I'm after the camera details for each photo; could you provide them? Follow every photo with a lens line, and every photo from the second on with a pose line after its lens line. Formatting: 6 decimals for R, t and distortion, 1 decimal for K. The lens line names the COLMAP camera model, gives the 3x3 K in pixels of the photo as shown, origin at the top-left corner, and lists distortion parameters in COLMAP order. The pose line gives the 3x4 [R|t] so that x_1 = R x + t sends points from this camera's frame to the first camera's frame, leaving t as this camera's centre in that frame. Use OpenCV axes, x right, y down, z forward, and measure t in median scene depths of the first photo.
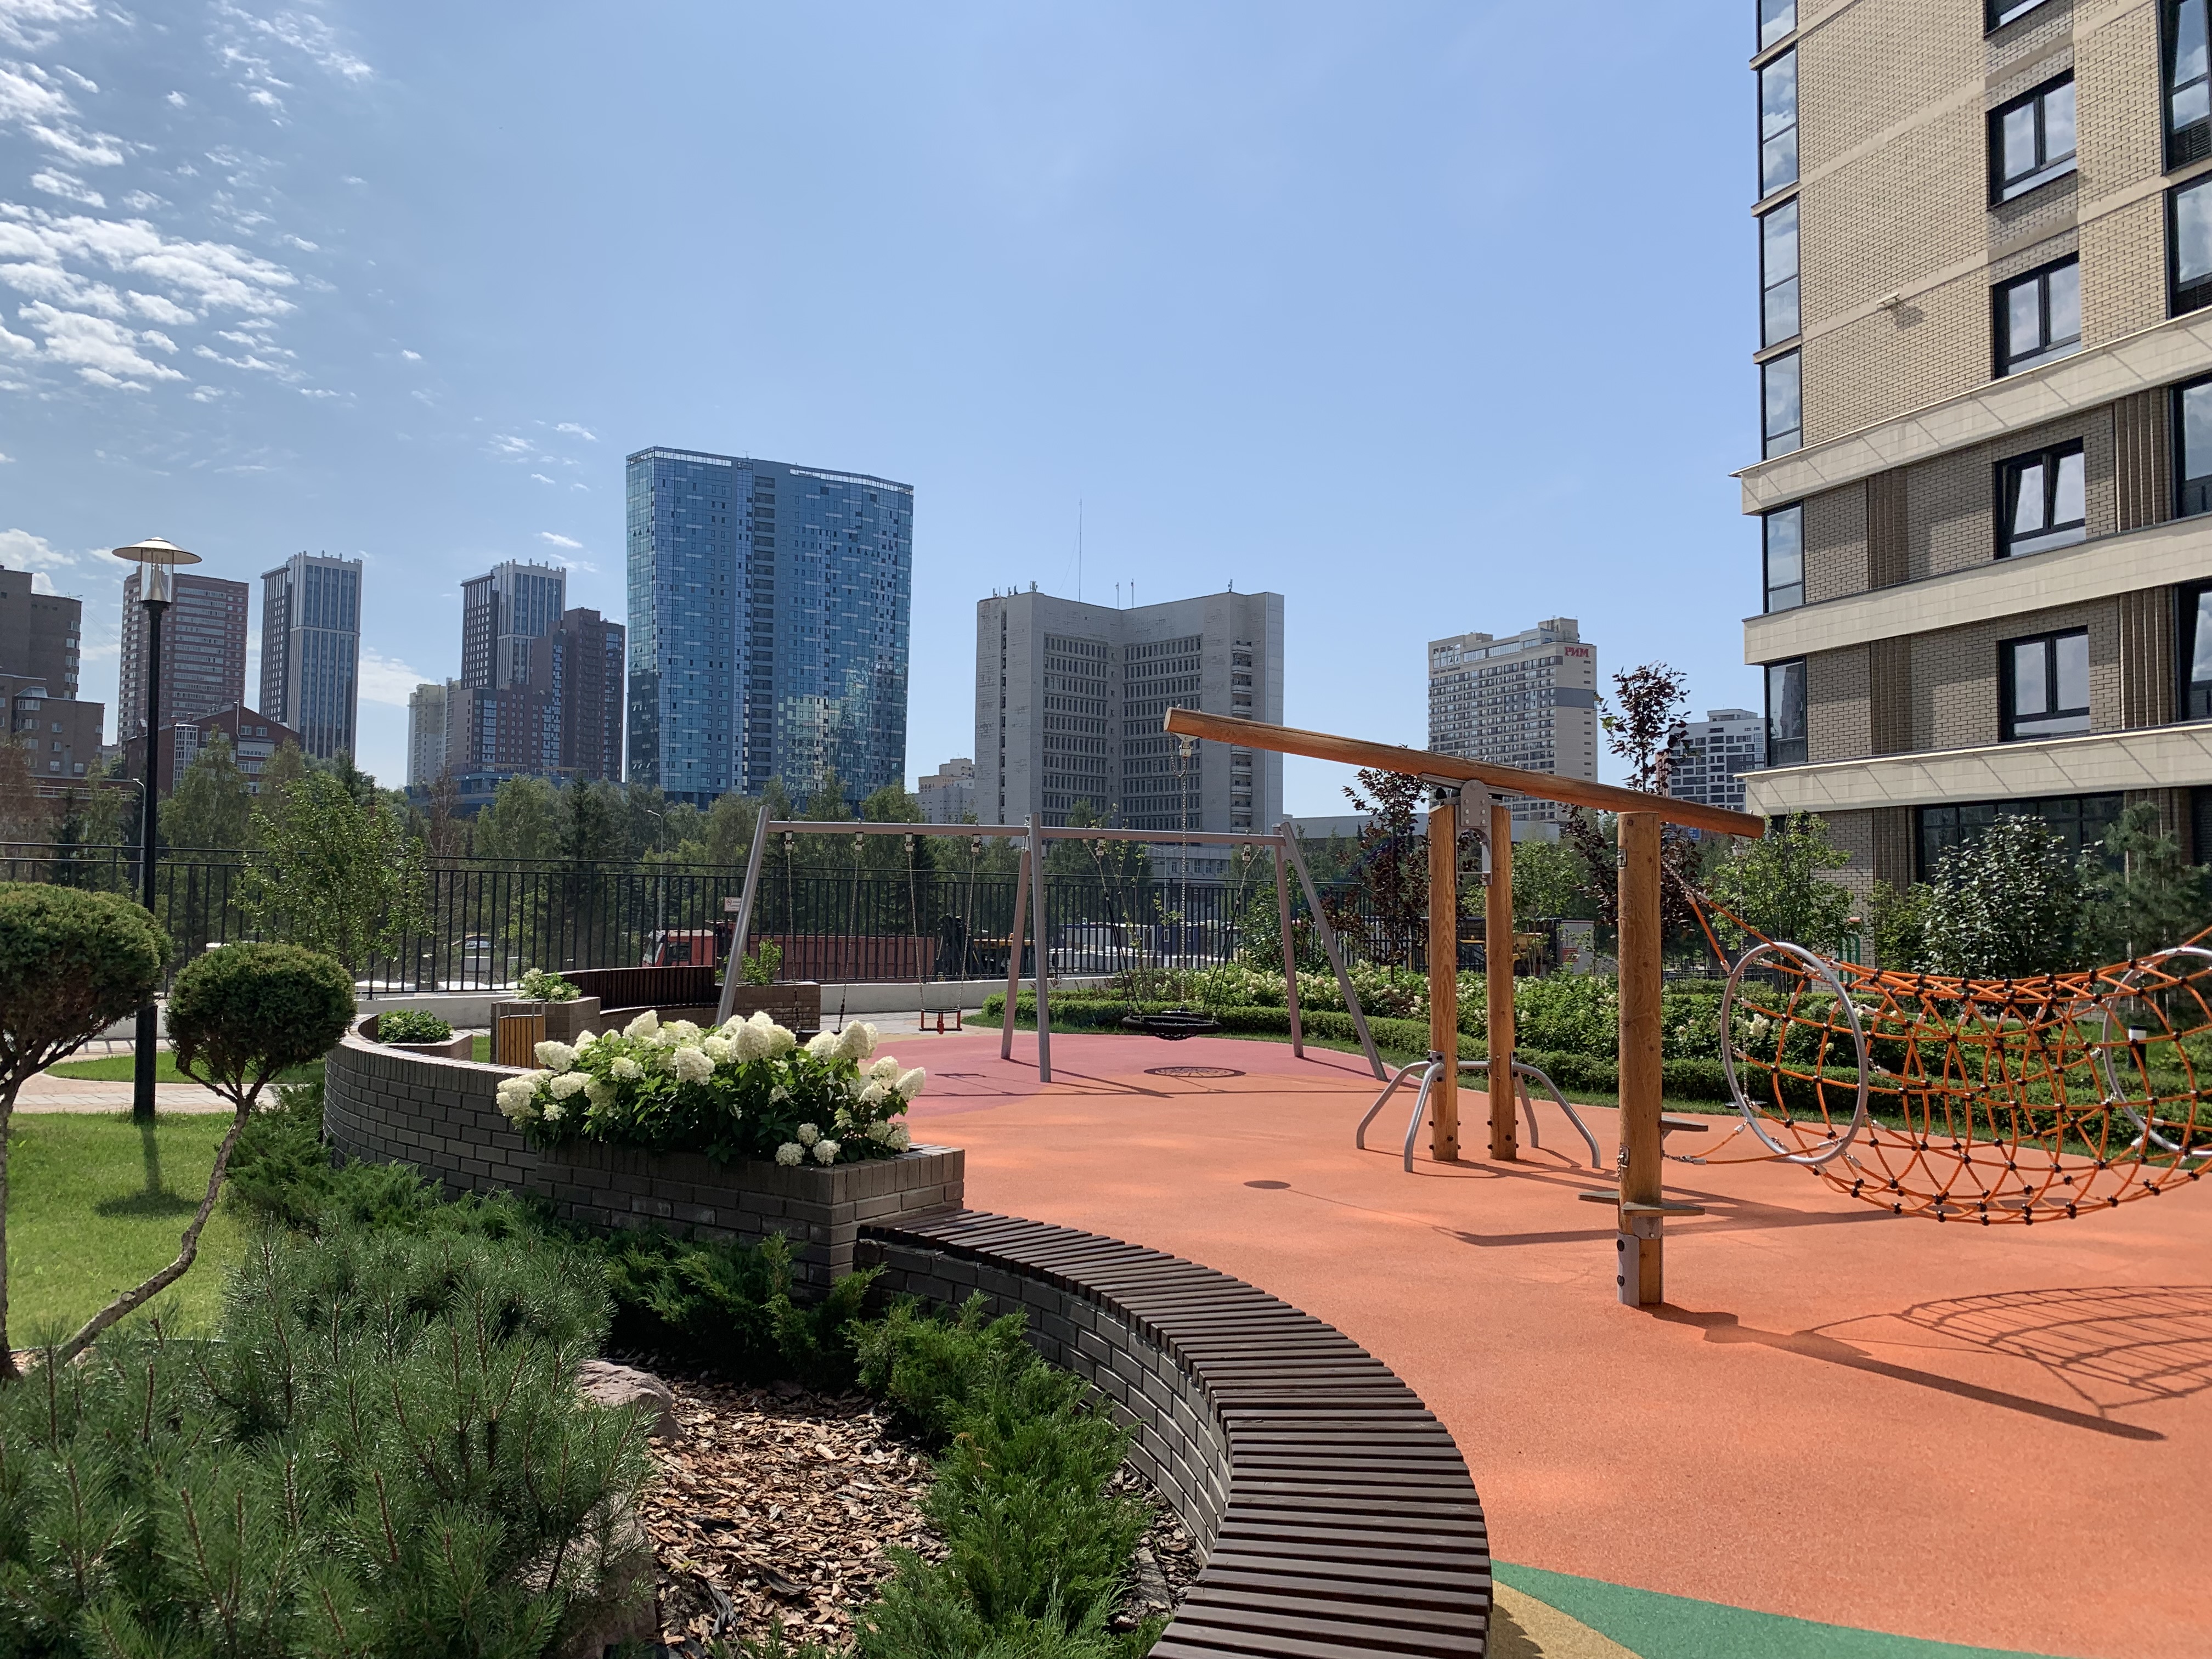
lens RADIAL K [[1680.6, 0, 1106.0], [0, 1680.6, 829.5], [0, 0, 1]] dist [0.009884, 0.001657]
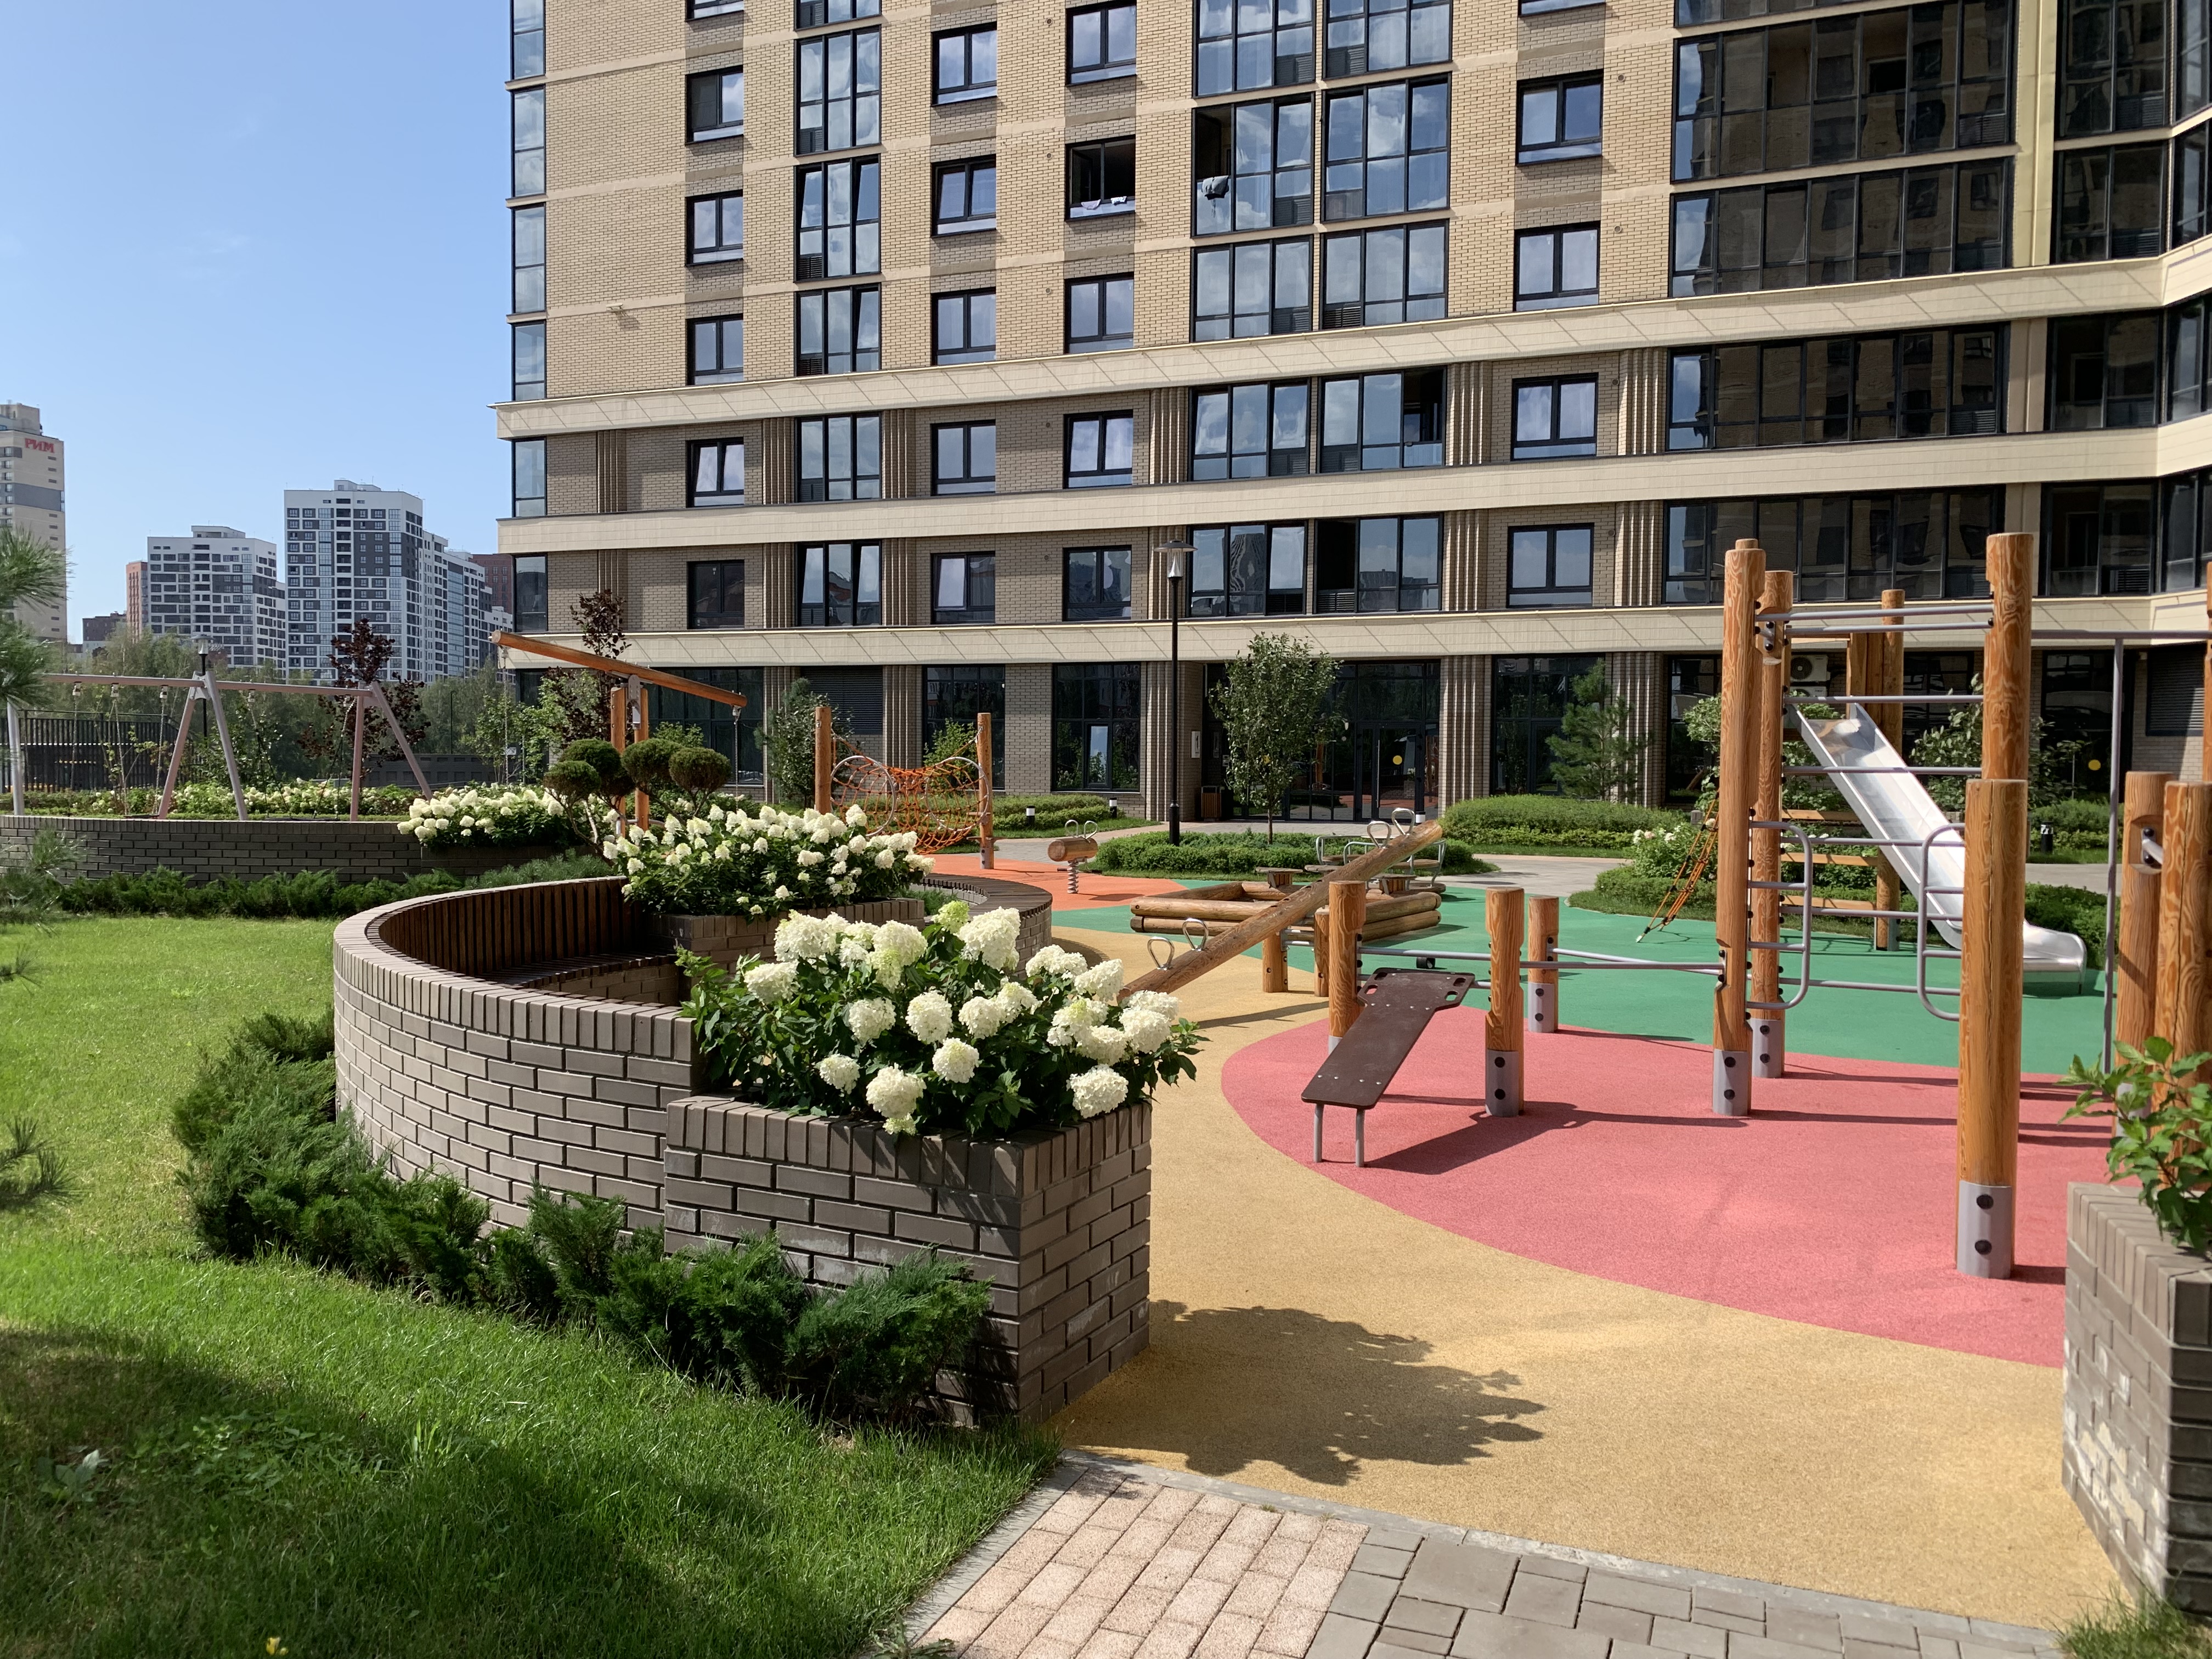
lens RADIAL K [[1680.6, 0, 1106.0], [0, 1680.6, 829.5], [0, 0, 1]] dist [0.009884, 0.001657]
pose [[0.652667, -0.039378, 0.756621, -0.345311], [-0.039452, 0.995527, 0.085844, -0.016630], [-0.756617, -0.085878, 0.648194, -0.255490]]
